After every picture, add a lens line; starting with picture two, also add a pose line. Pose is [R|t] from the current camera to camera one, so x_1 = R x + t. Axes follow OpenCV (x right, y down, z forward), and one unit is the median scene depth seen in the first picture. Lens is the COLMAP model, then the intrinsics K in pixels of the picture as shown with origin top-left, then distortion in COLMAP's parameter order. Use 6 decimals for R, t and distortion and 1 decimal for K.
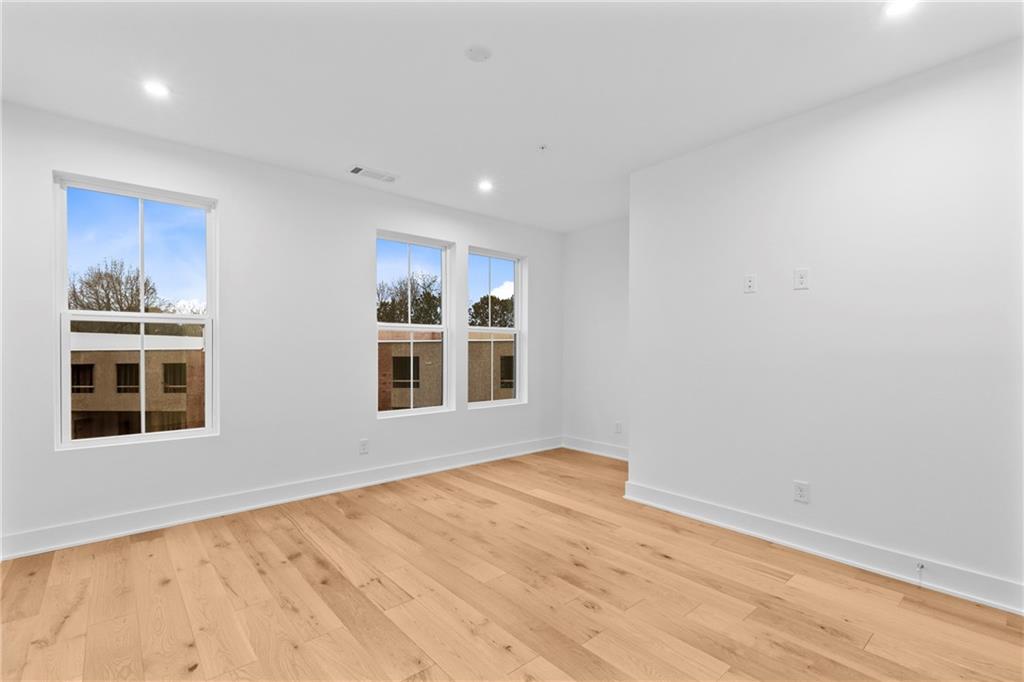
lens RADIAL K [[469.5, 0, 509.8], [0, 469.5, 346.2], [0, 0, 1]] dist [0.003385, -0.000019]
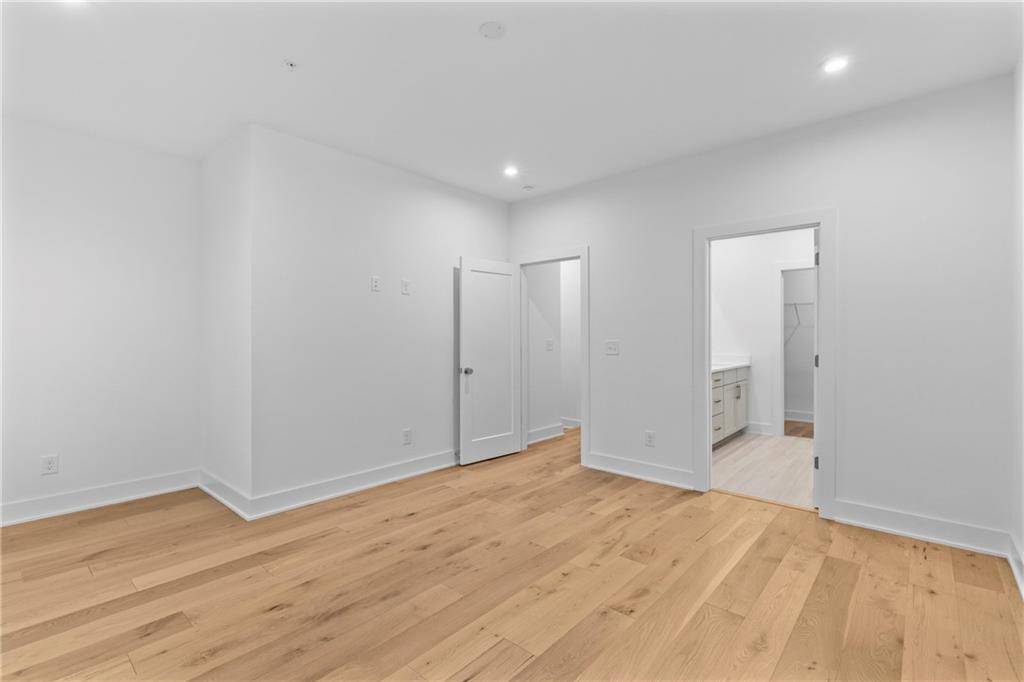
lens RADIAL K [[469.5, 0, 506.9], [0, 469.5, 338.9], [0, 0, 1]] dist [0.003385, -0.000019]
pose [[-0.137220, -0.007405, 0.990513, -0.829368], [-0.006241, 0.999959, 0.006611, 0.001778], [-0.990521, -0.005274, -0.137261, 0.900752]]
